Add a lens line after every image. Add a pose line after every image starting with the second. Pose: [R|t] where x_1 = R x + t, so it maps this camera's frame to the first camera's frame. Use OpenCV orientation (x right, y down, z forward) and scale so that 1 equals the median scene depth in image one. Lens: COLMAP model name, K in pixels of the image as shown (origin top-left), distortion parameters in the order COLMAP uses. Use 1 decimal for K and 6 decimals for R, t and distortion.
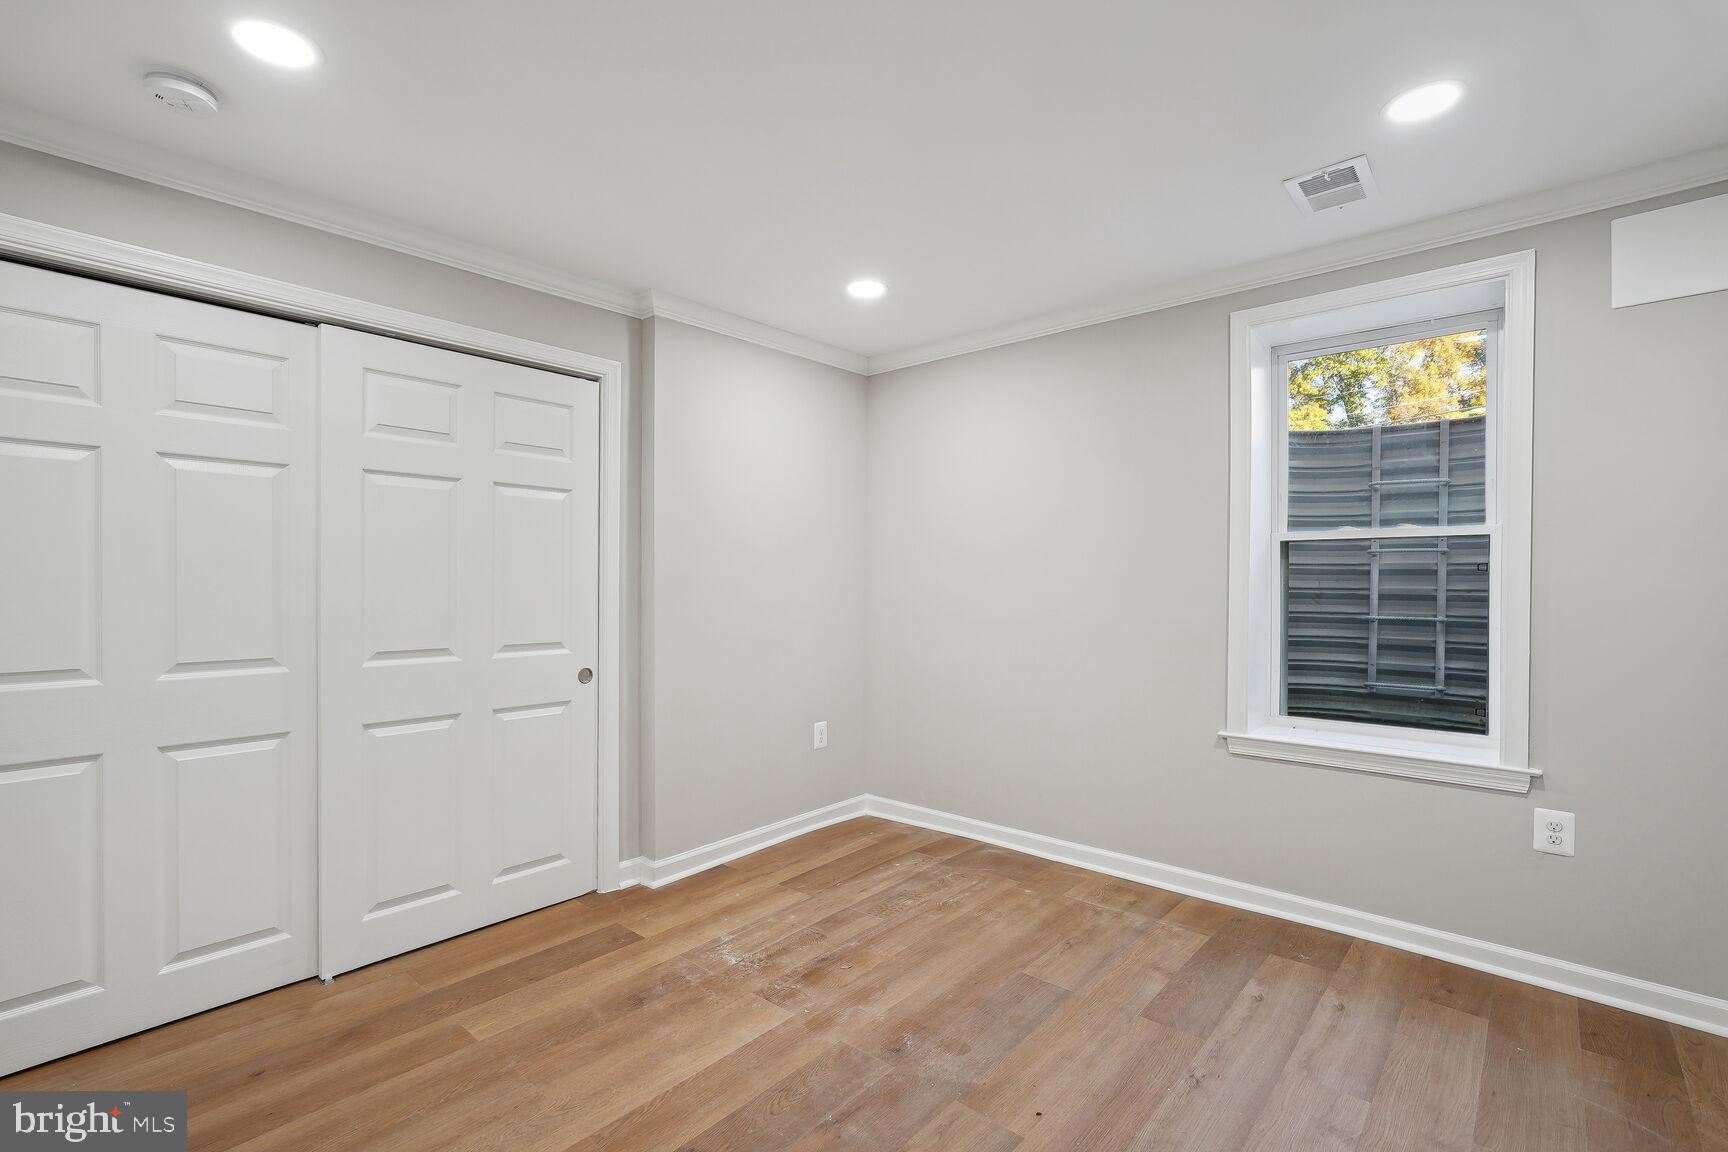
lens RADIAL K [[792.2, 0, 864.0], [0, 792.2, 576.0], [0, 0, 1]] dist [-0.003811, 0.000828]
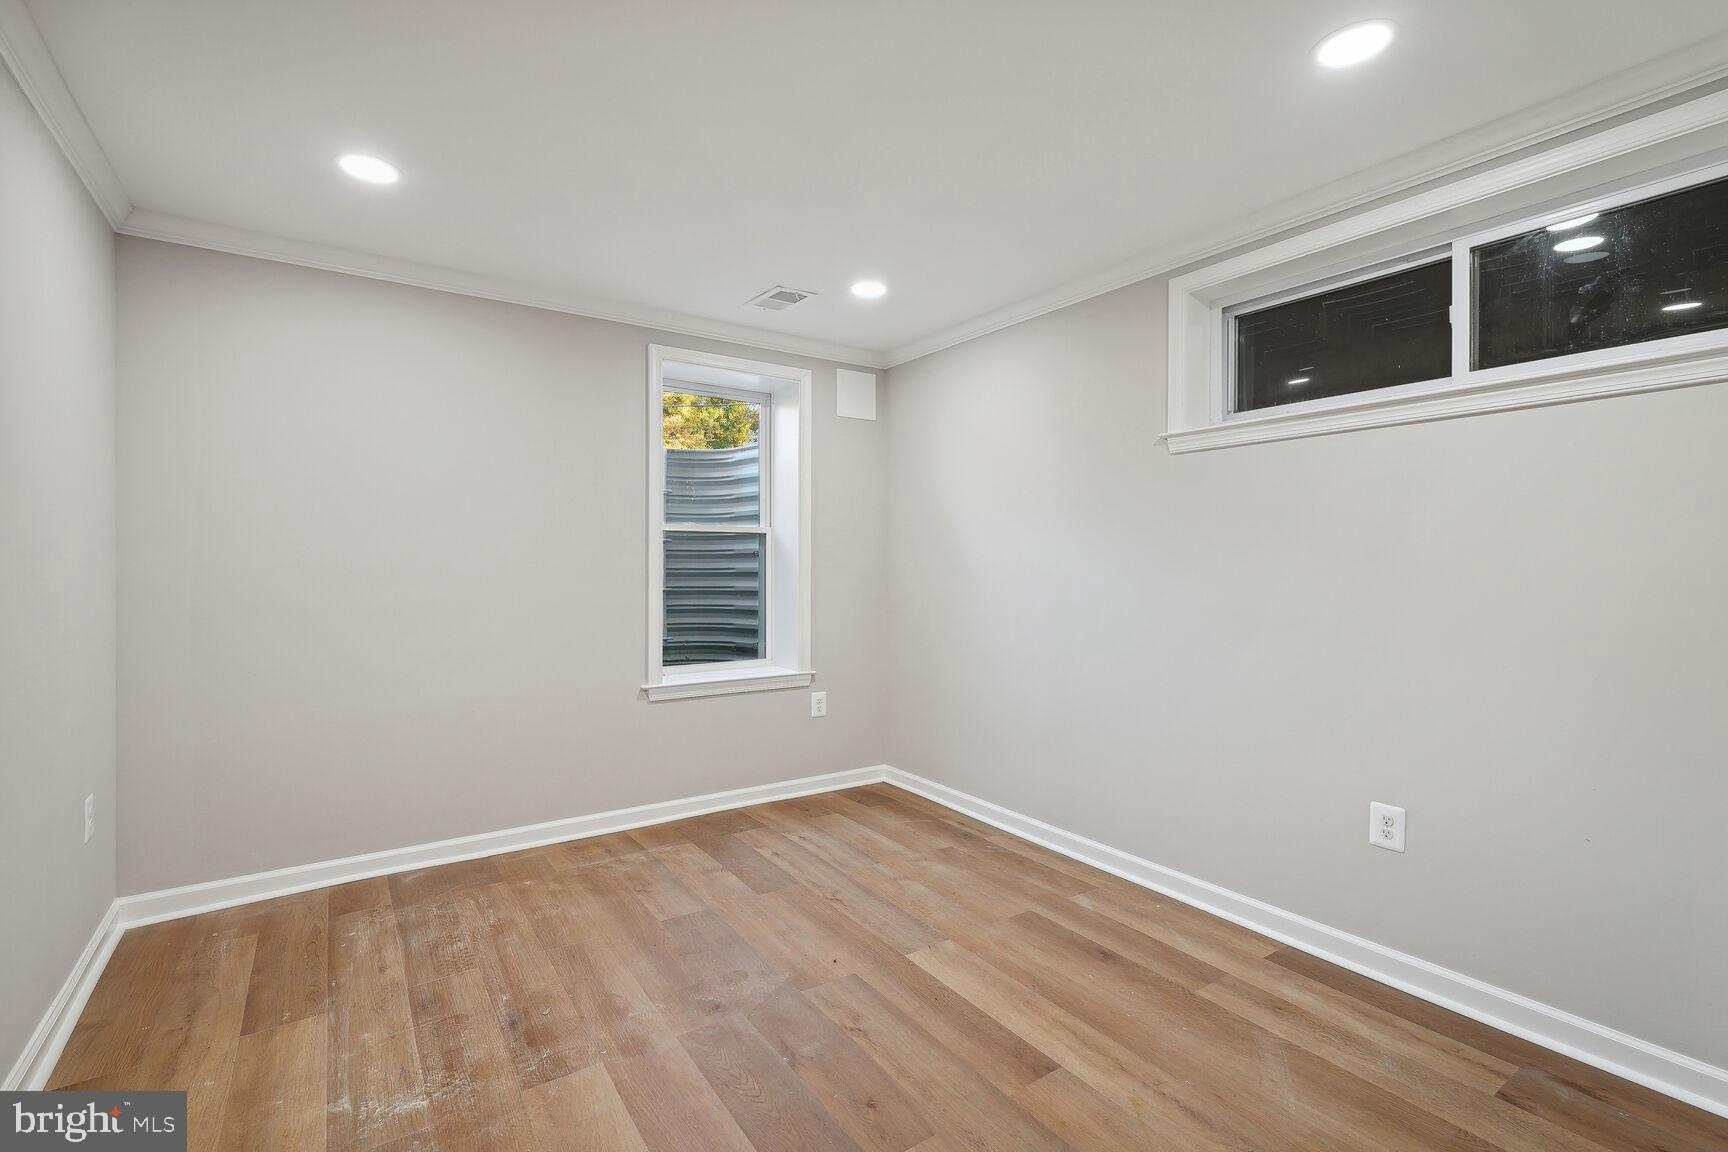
lens RADIAL K [[773.5, 0, 865.7], [0, 773.5, 561.0], [0, 0, 1]] dist [0.001249, 0.000759]
pose [[0.235922, 0.006559, 0.971750, -0.727213], [-0.010204, 0.999939, -0.004272, 0.008405], [-0.971718, -0.008908, 0.235975, 0.455110]]
